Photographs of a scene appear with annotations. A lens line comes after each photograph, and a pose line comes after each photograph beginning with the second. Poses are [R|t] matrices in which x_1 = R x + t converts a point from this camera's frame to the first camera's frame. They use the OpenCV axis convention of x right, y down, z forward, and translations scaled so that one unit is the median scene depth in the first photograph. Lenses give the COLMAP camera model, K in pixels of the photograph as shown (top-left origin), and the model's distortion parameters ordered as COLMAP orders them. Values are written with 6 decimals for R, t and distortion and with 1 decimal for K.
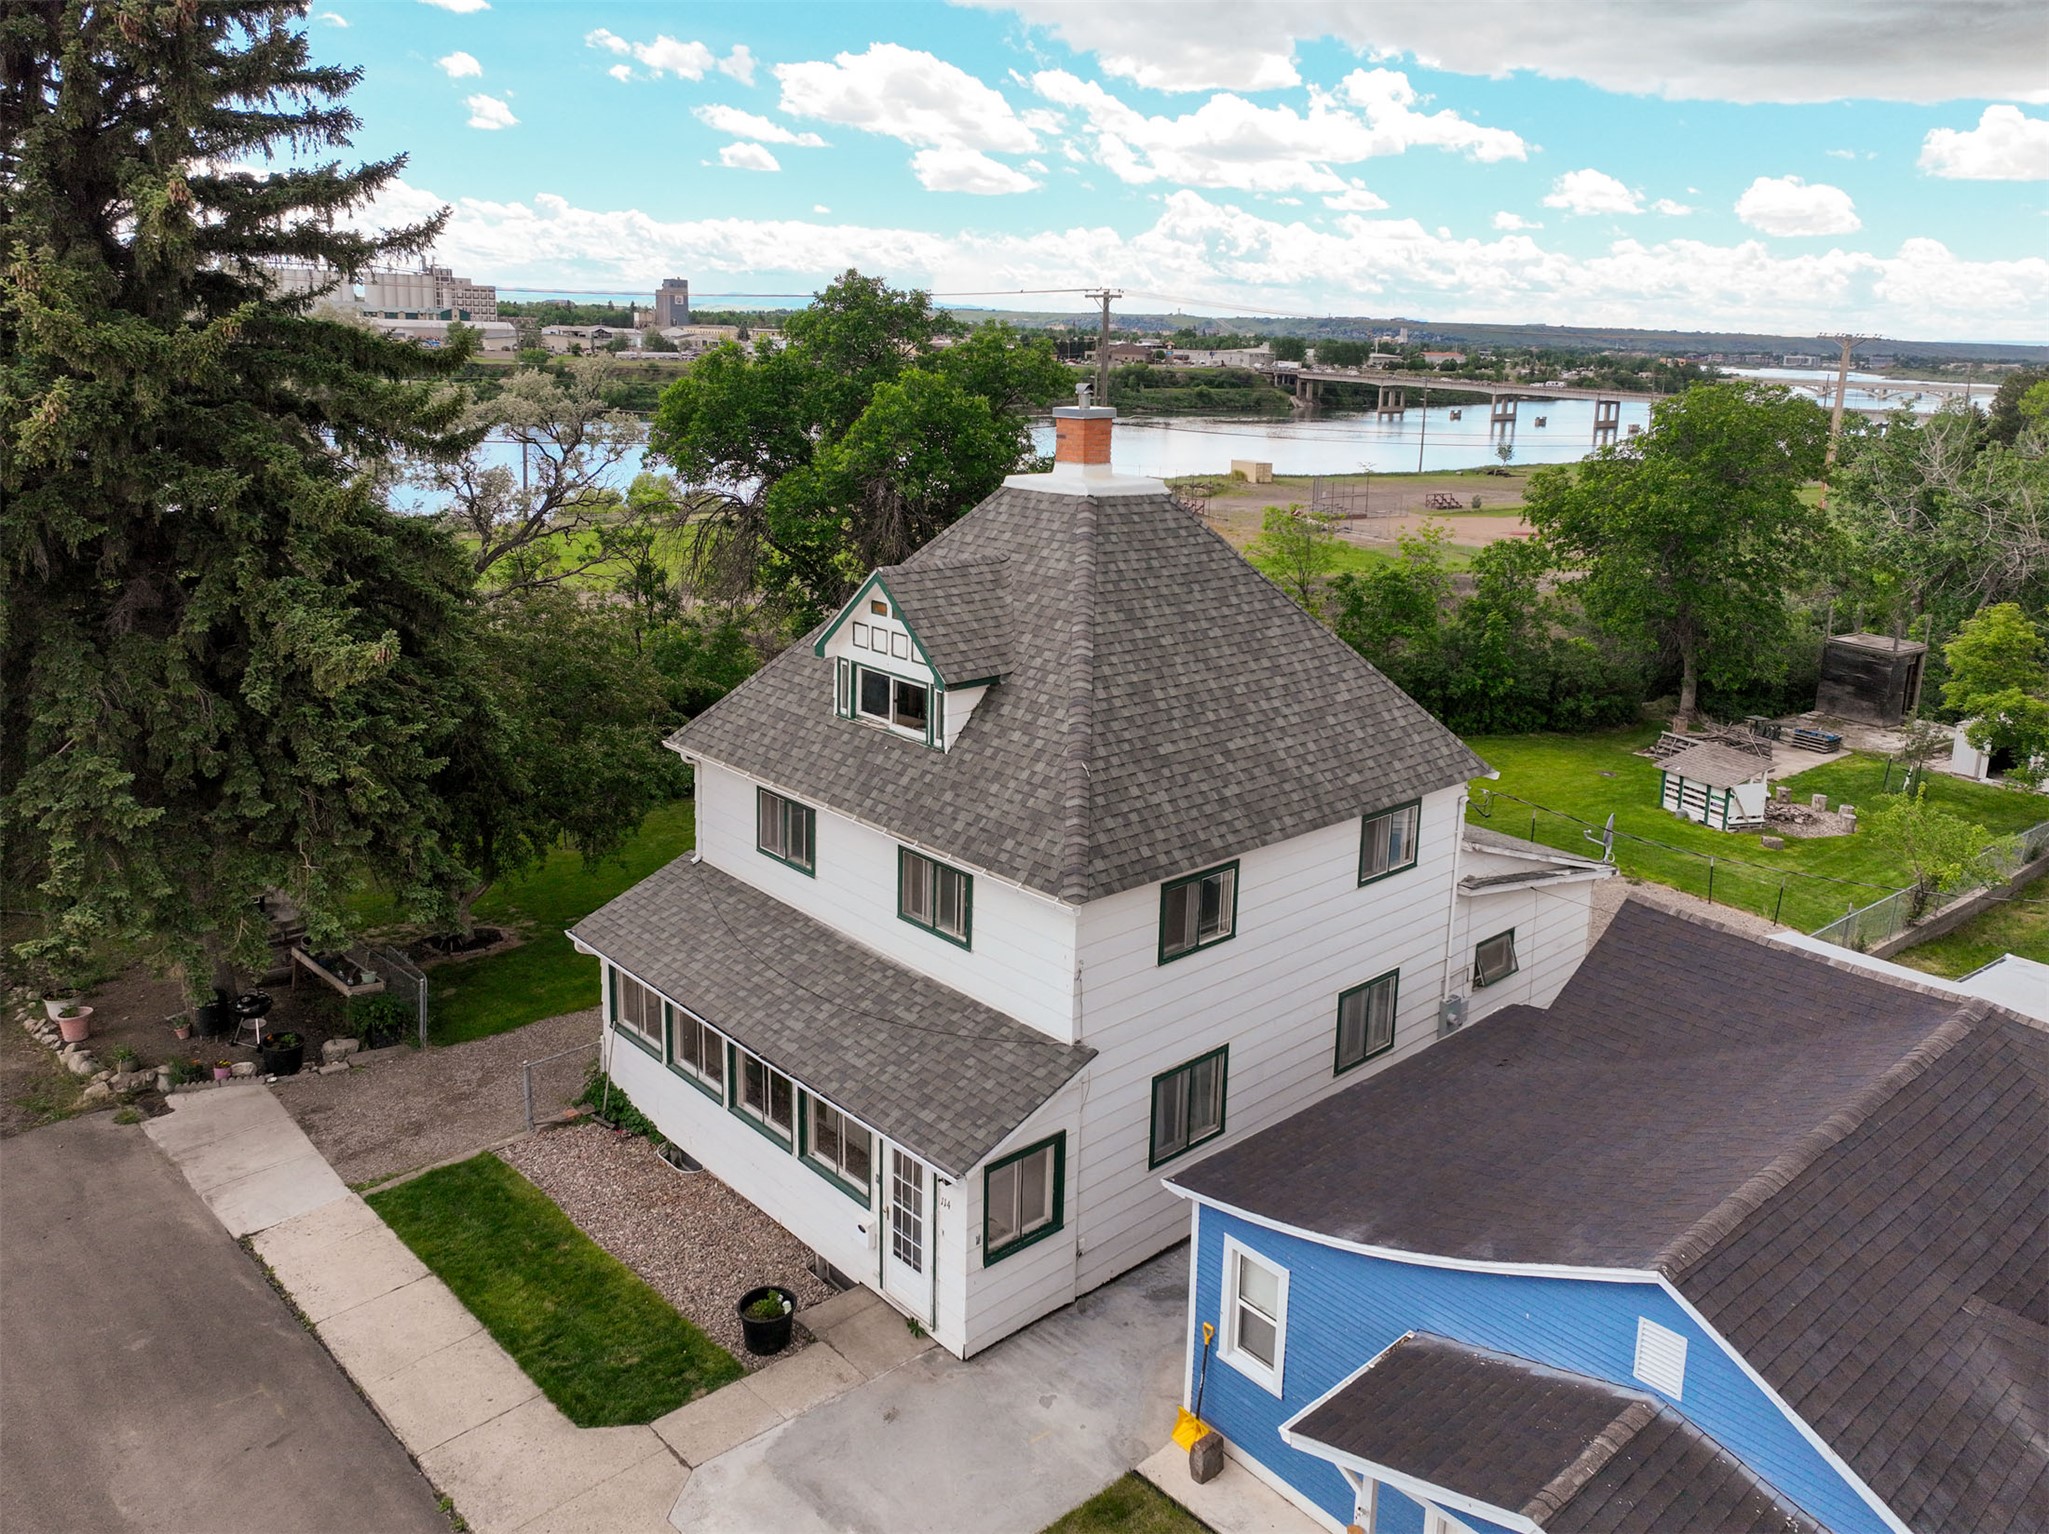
lens RADIAL K [[1550.8, 0, 1015.1], [0, 1550.8, 576.6], [0, 0, 1]] dist [0.005638, 0.008945]
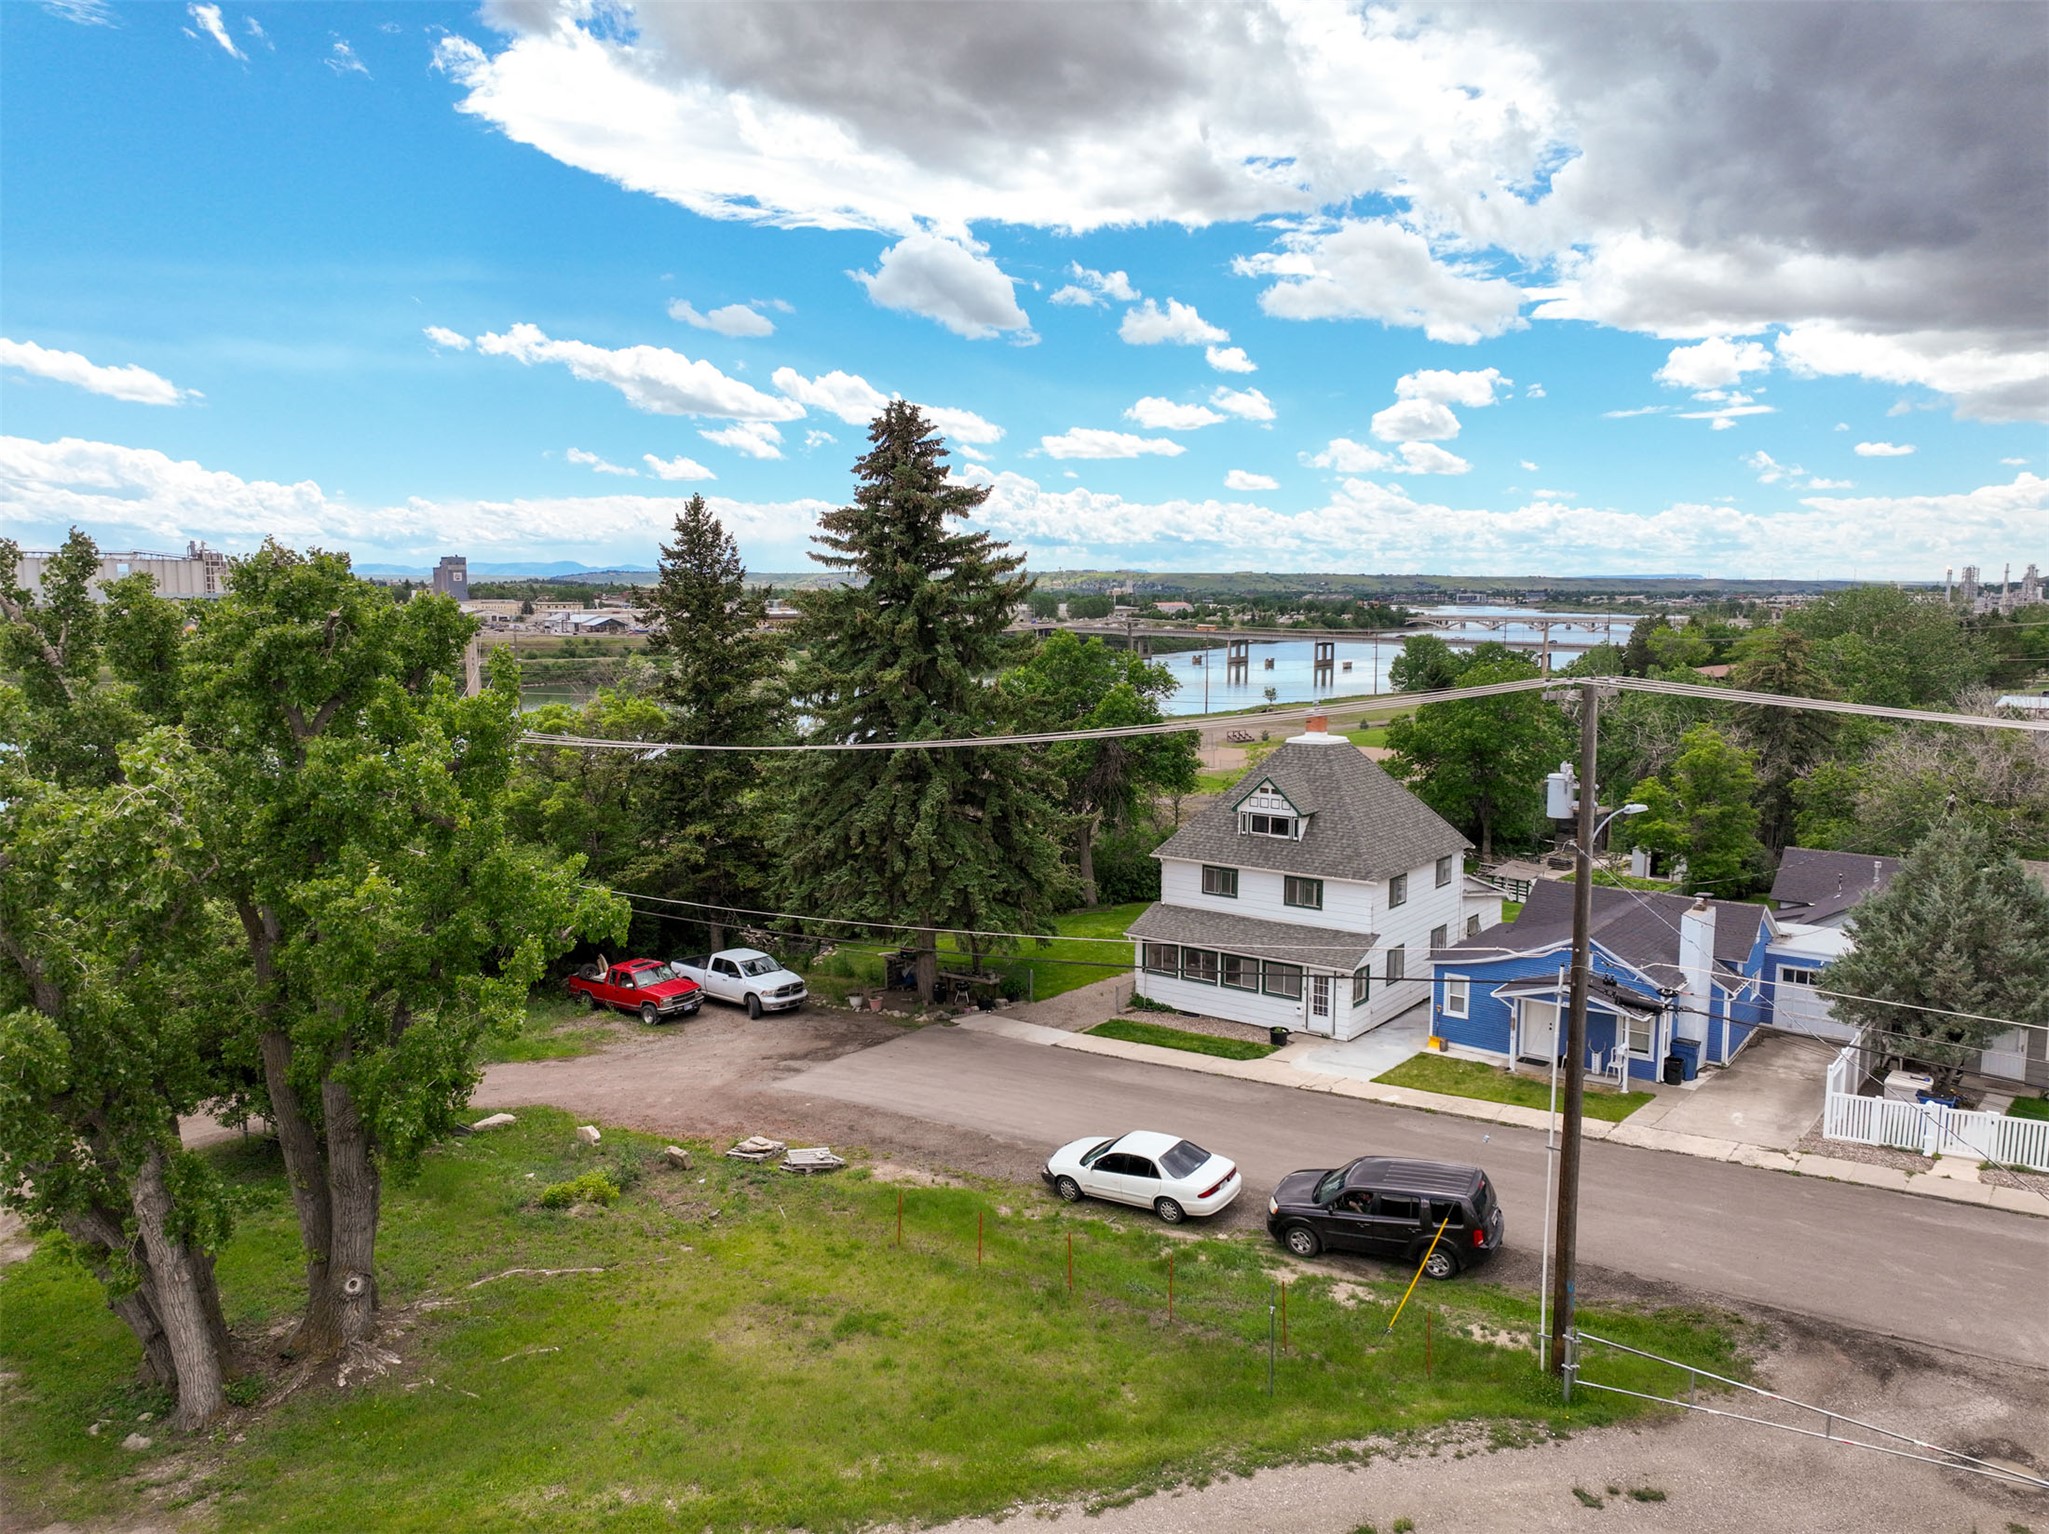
lens RADIAL K [[1478.7, 0, 1041.2], [0, 1478.7, 765.9], [0, 0, 1]] dist [-0.002420, 0.015734]
pose [[0.982624, -0.051181, 0.178411, -0.862417], [0.057792, 0.997814, -0.032057, 0.035869], [-0.176380, 0.041811, 0.983434, -1.332863]]
